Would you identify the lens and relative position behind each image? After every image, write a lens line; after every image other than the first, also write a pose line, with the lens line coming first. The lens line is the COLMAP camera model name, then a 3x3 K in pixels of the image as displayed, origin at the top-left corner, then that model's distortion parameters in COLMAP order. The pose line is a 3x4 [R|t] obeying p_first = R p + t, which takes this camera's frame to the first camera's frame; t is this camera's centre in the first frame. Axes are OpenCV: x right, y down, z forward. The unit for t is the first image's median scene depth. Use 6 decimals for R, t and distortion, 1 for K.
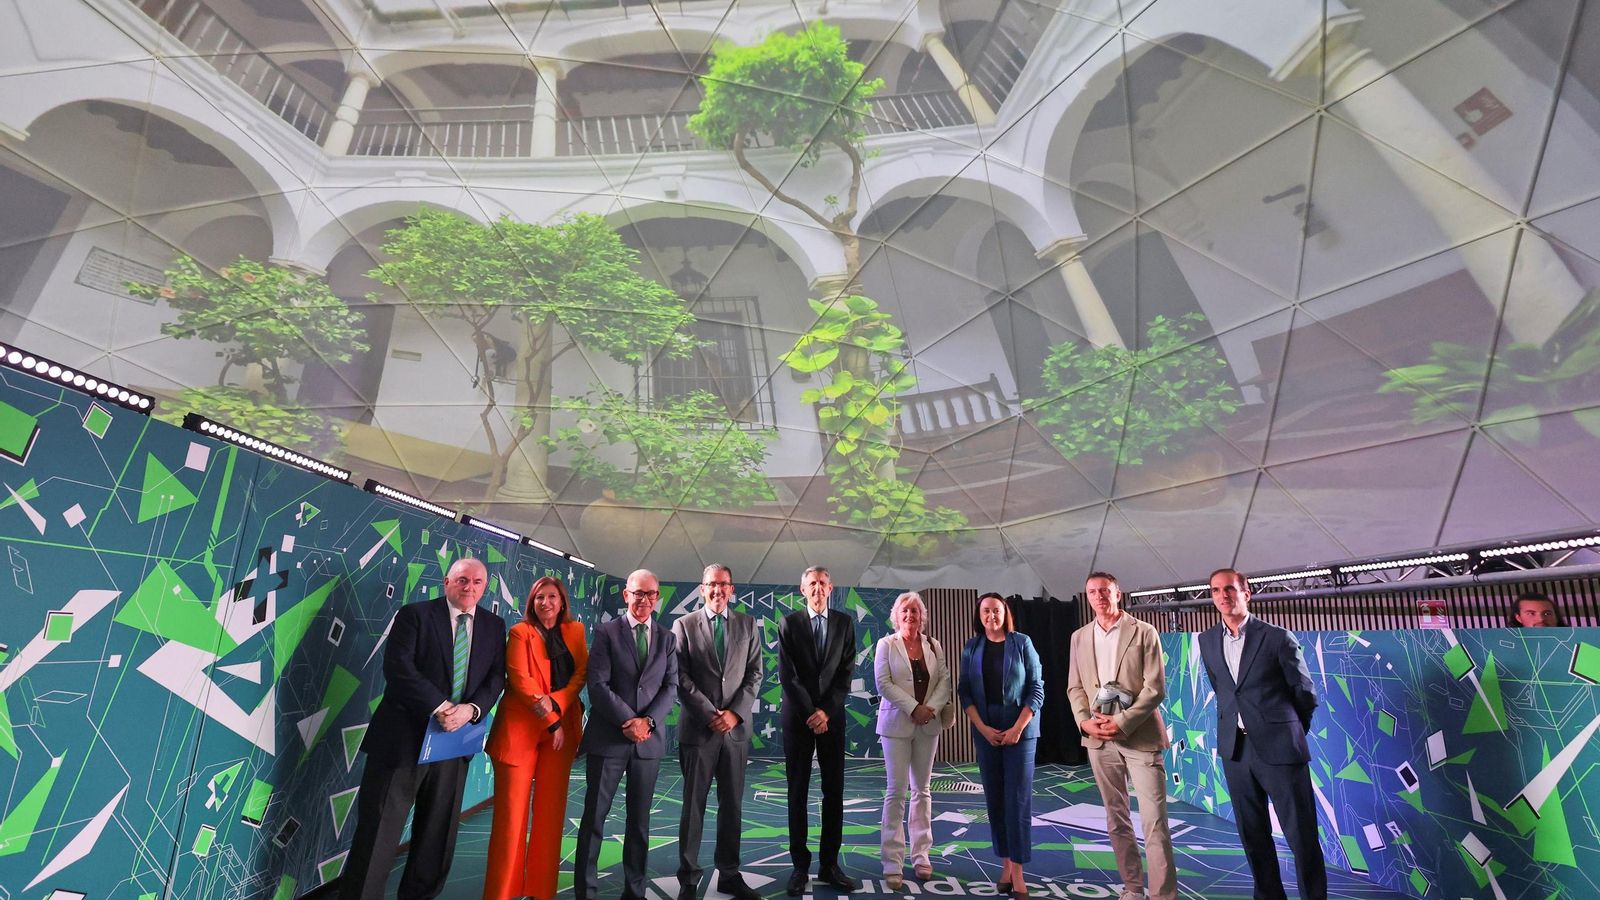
lens RADIAL K [[746.9, 0, 800.0], [0, 746.9, 450.0], [0, 0, 1]] dist [0.001727, 0.000590]
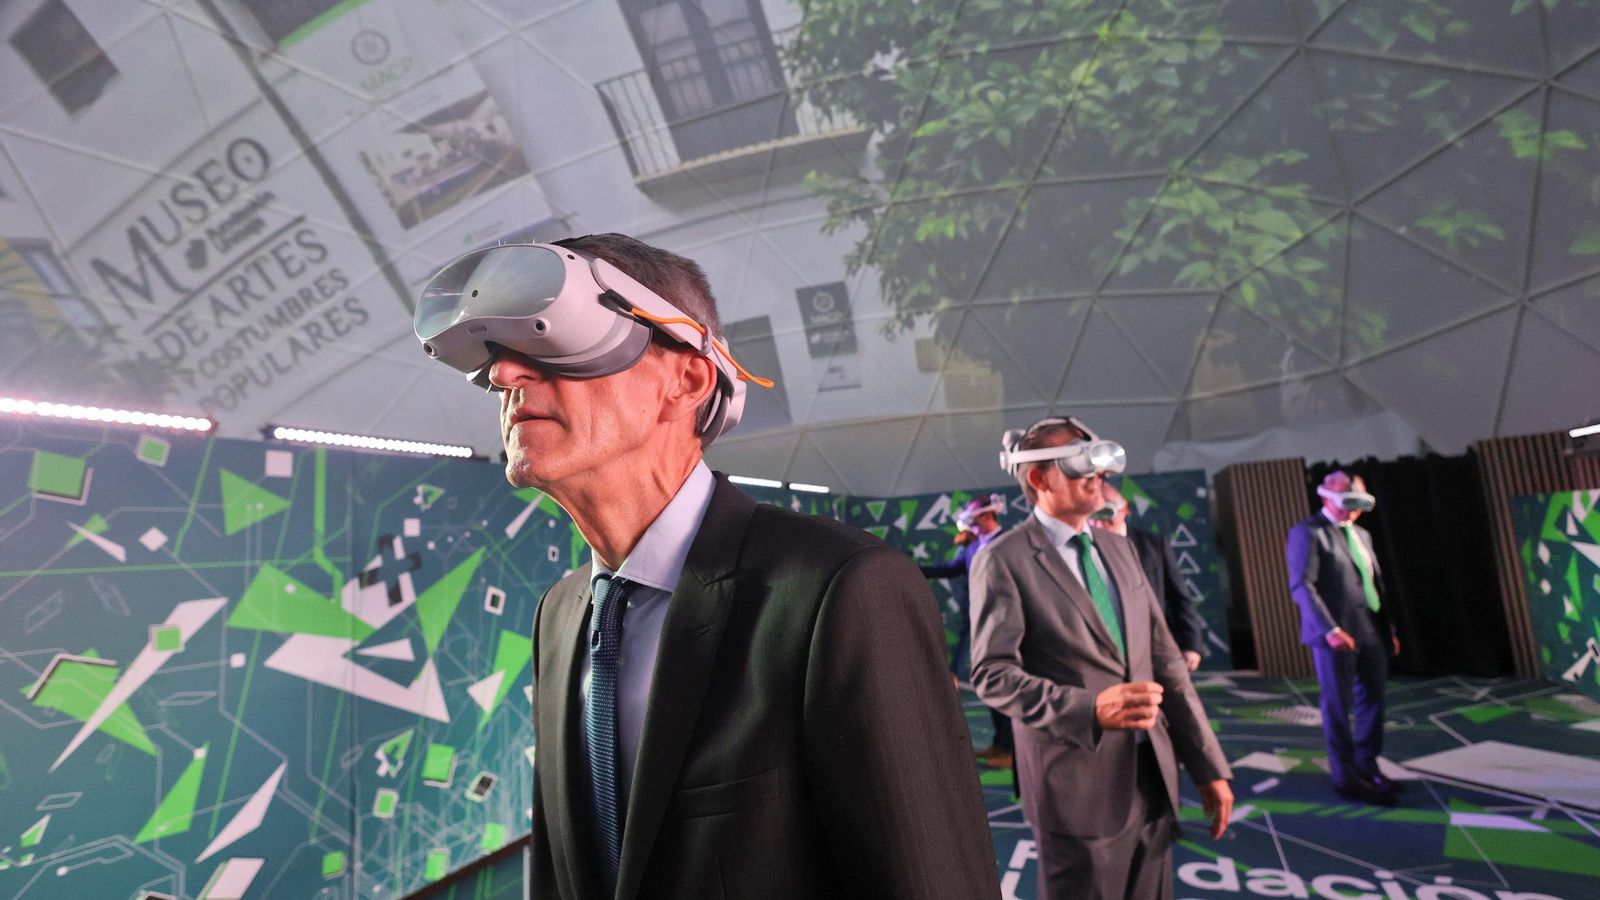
lens RADIAL K [[746.9, 0, 800.0], [0, 746.9, 450.0], [0, 0, 1]] dist [0.001727, 0.000590]
pose [[0.896755, -0.144233, -0.418362, 0.268514], [0.196871, 0.976715, 0.085263, 0.041026], [0.396323, -0.158823, 0.904270, 0.317161]]
